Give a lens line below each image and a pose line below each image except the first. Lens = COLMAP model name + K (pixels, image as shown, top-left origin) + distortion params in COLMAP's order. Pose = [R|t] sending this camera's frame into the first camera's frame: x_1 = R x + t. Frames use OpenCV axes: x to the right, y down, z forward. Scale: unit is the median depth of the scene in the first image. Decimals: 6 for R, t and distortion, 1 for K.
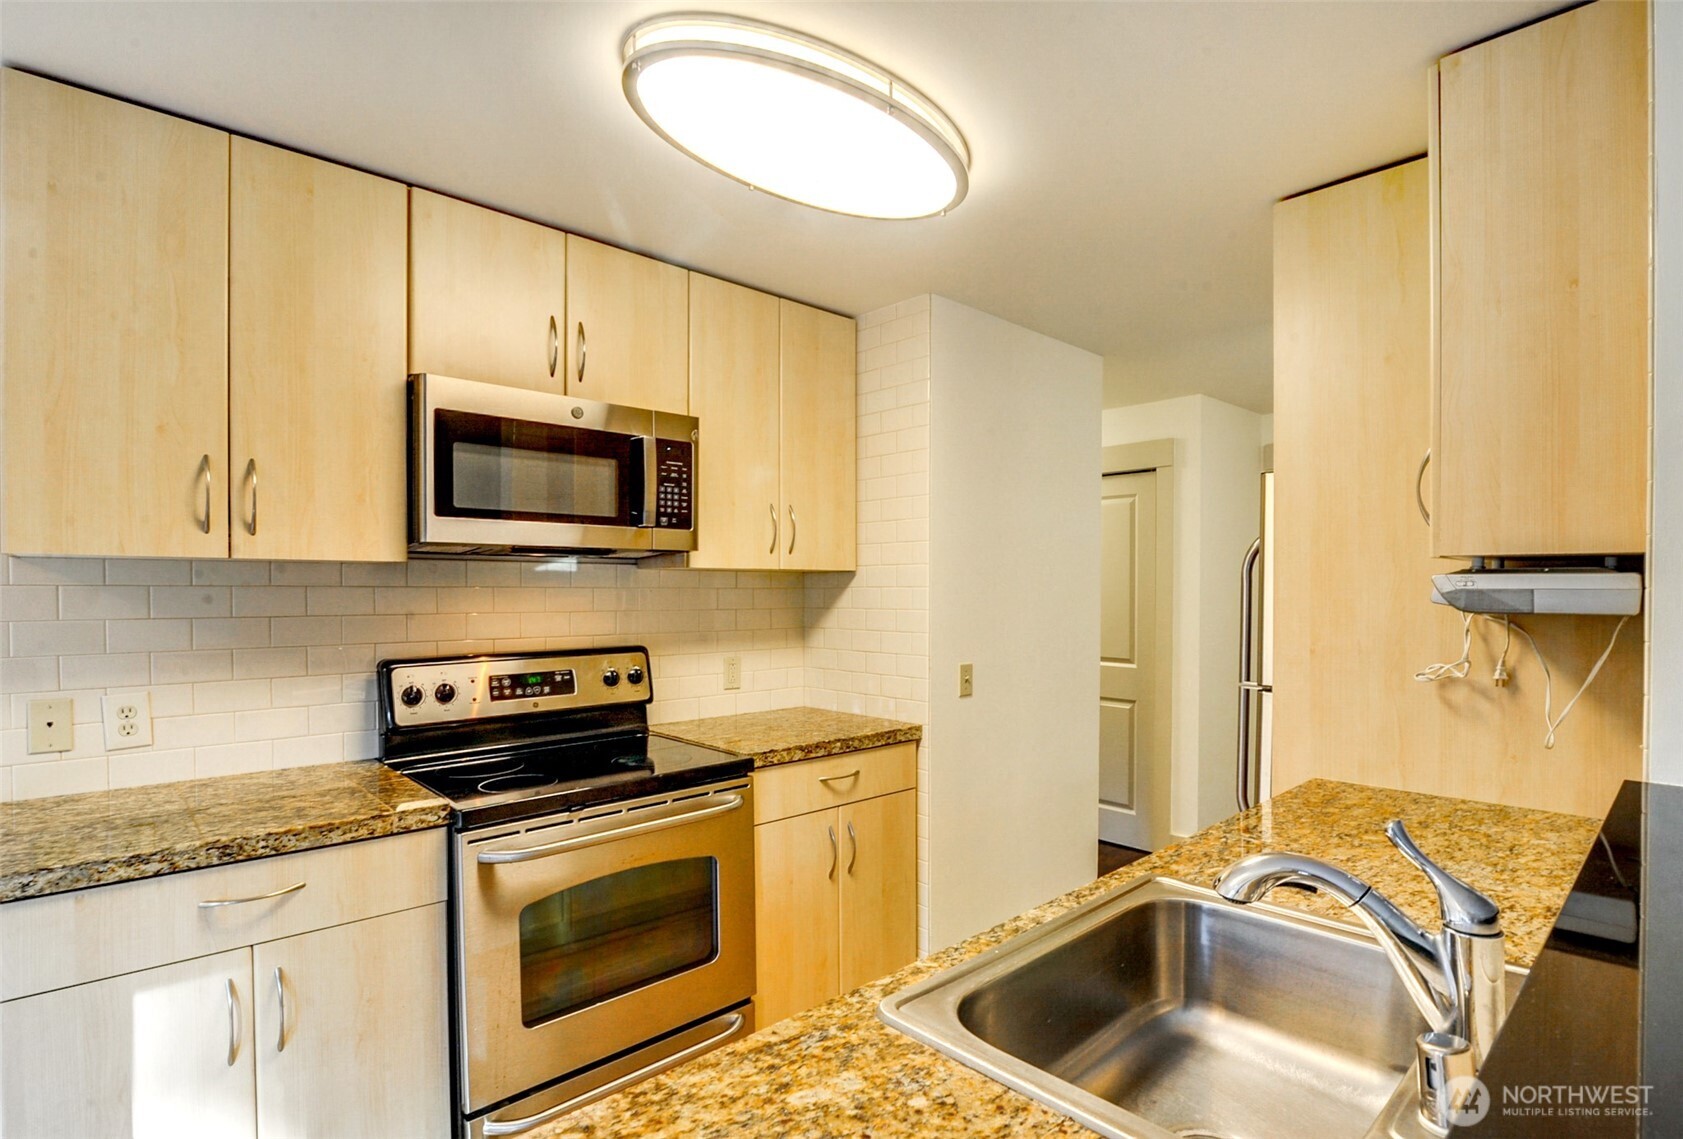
lens RADIAL K [[809.1, 0, 836.0], [0, 809.1, 605.1], [0, 0, 1]] dist [-0.017215, -0.000418]
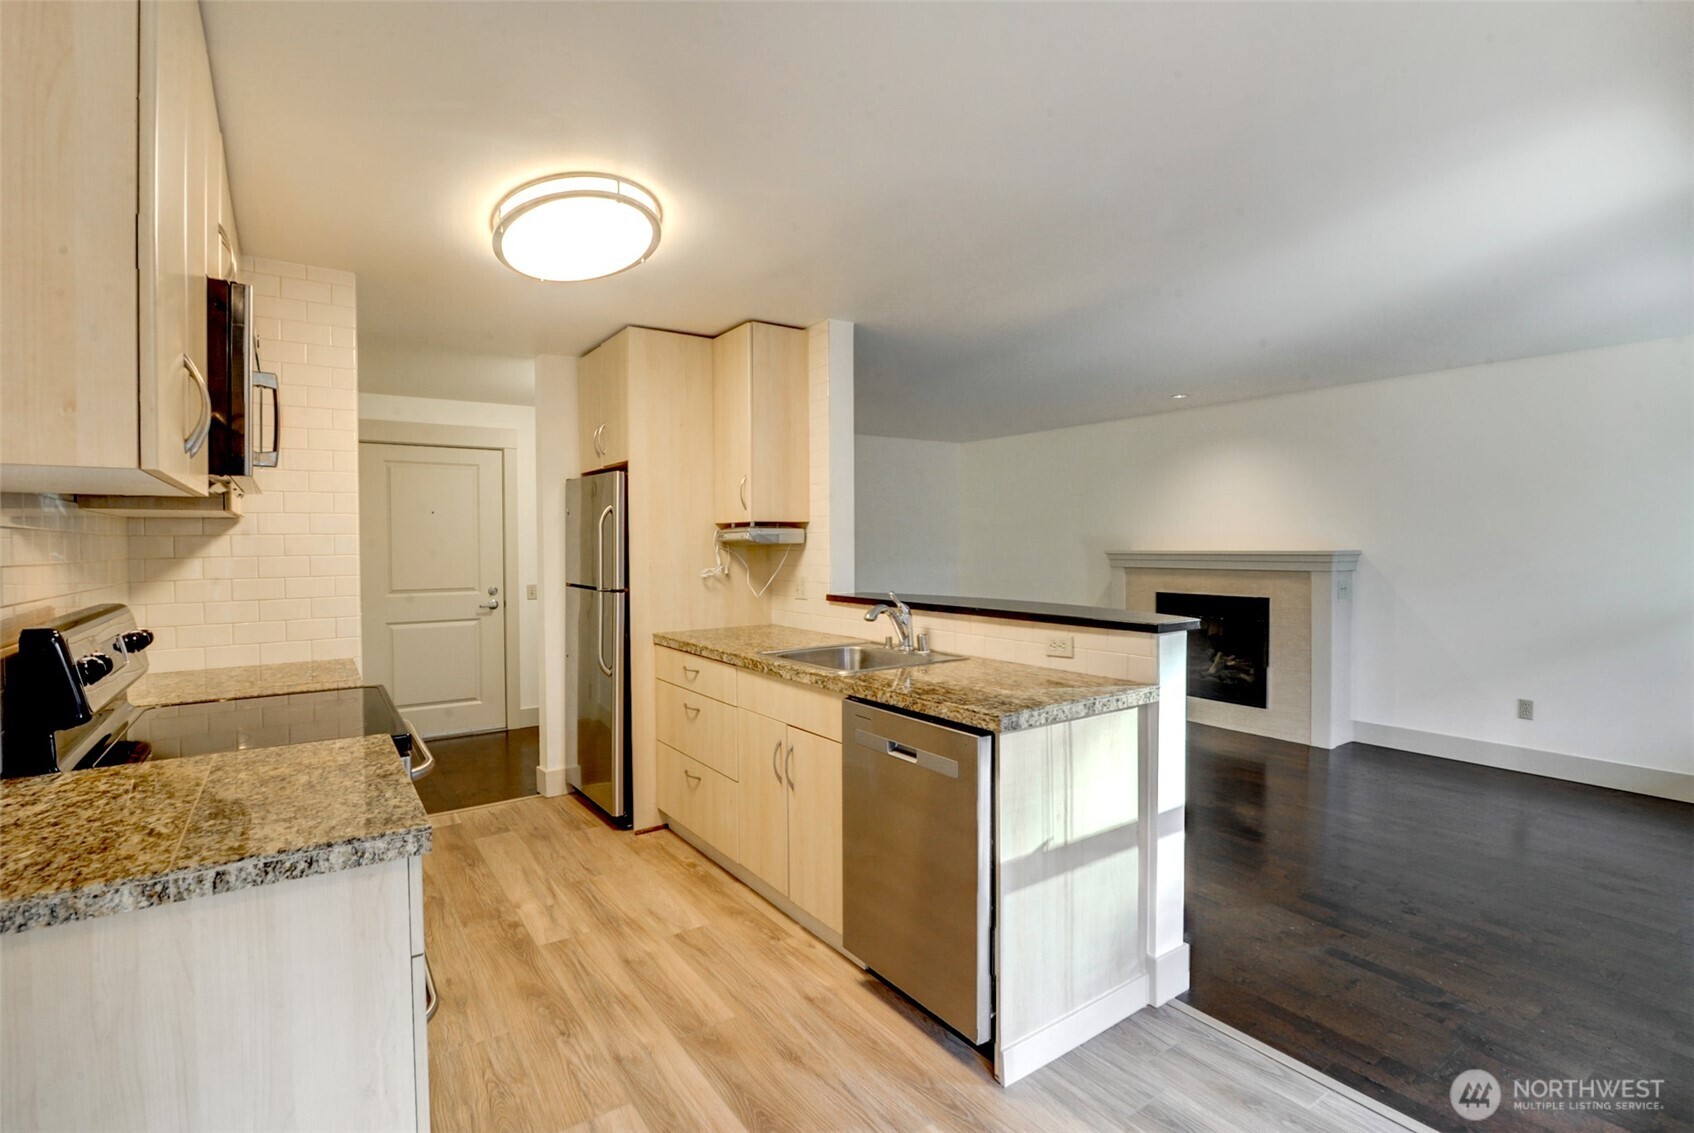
lens RADIAL K [[798.5, 0, 841.1], [0, 798.5, 560.7], [0, 0, 1]] dist [-0.015465, 0.000379]
pose [[0.190419, -0.025924, 0.981361, -1.300394], [0.024929, 0.999457, 0.021565, 0.011972], [-0.981386, 0.020358, 0.190962, 0.210240]]
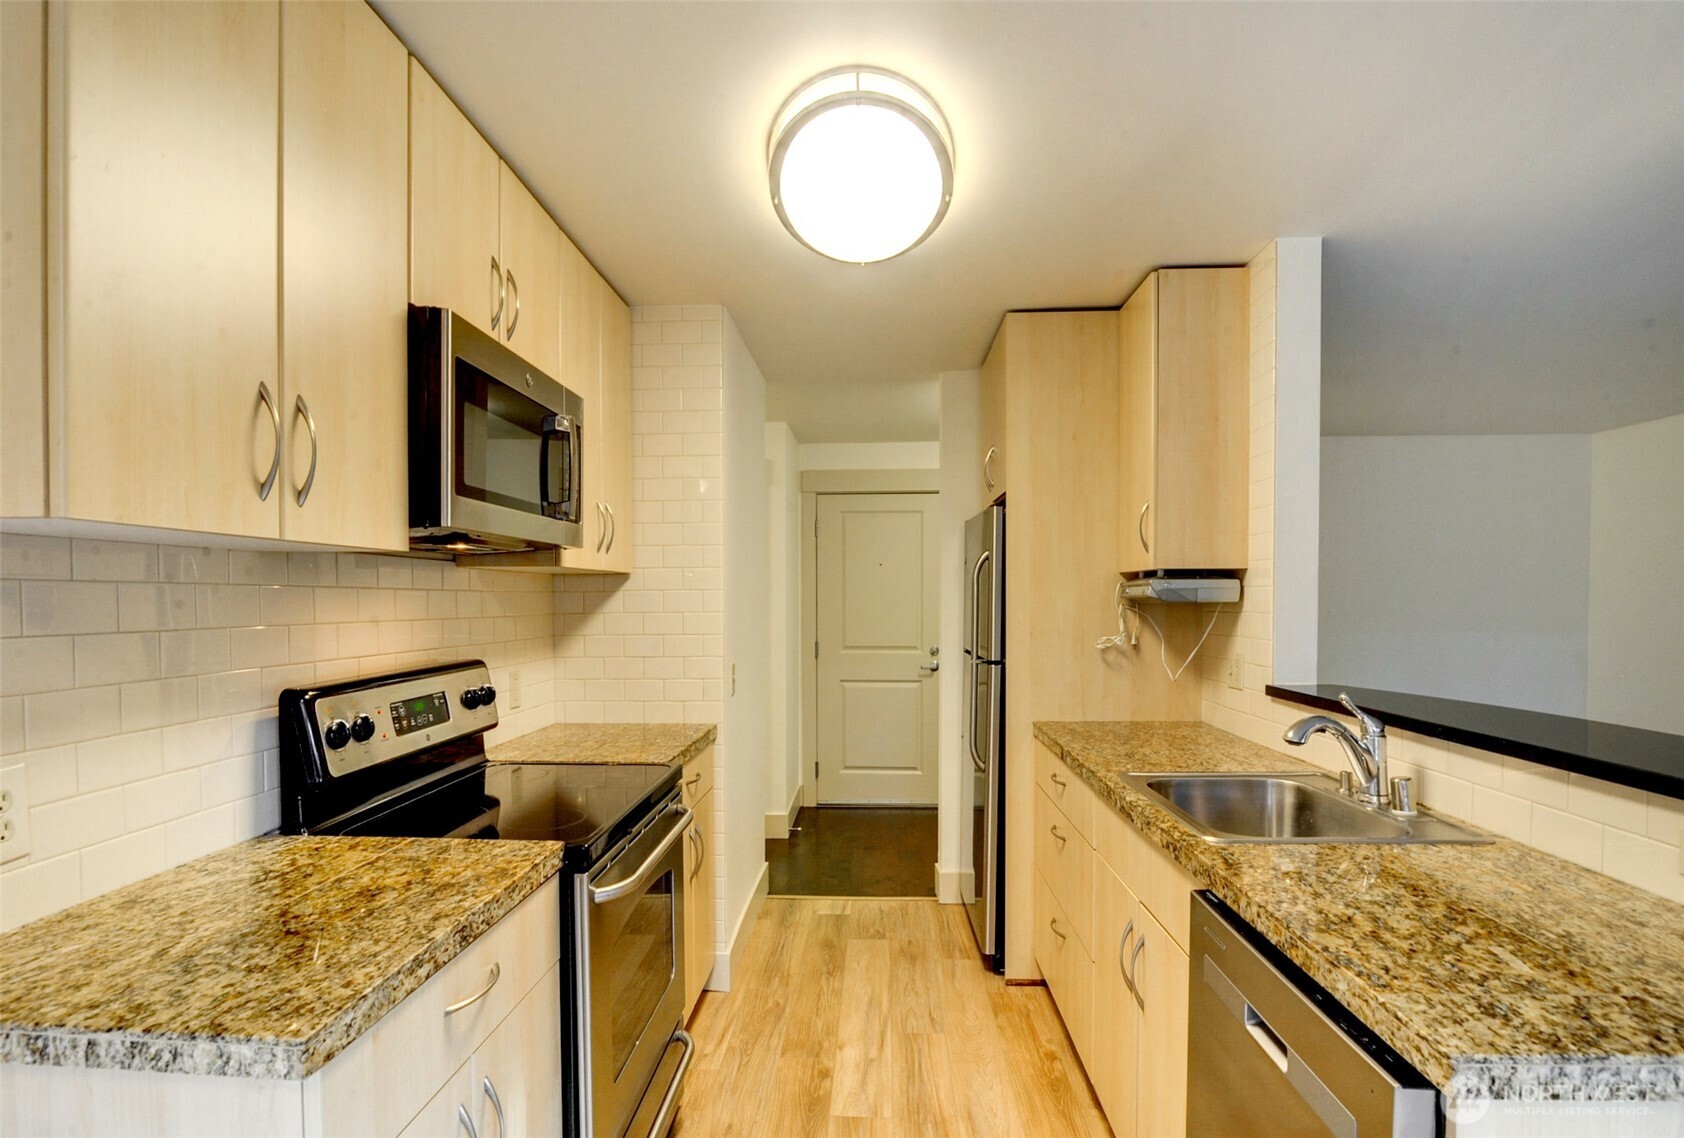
lens RADIAL K [[869.7, 0, 883.3], [0, 869.7, 618.6], [0, 0, 1]] dist [-0.026367, -0.000114]
pose [[0.705998, -0.023222, 0.707833, -0.728512], [0.019963, 0.999718, 0.012887, 0.006558], [-0.707933, 0.005032, 0.706262, 0.101561]]
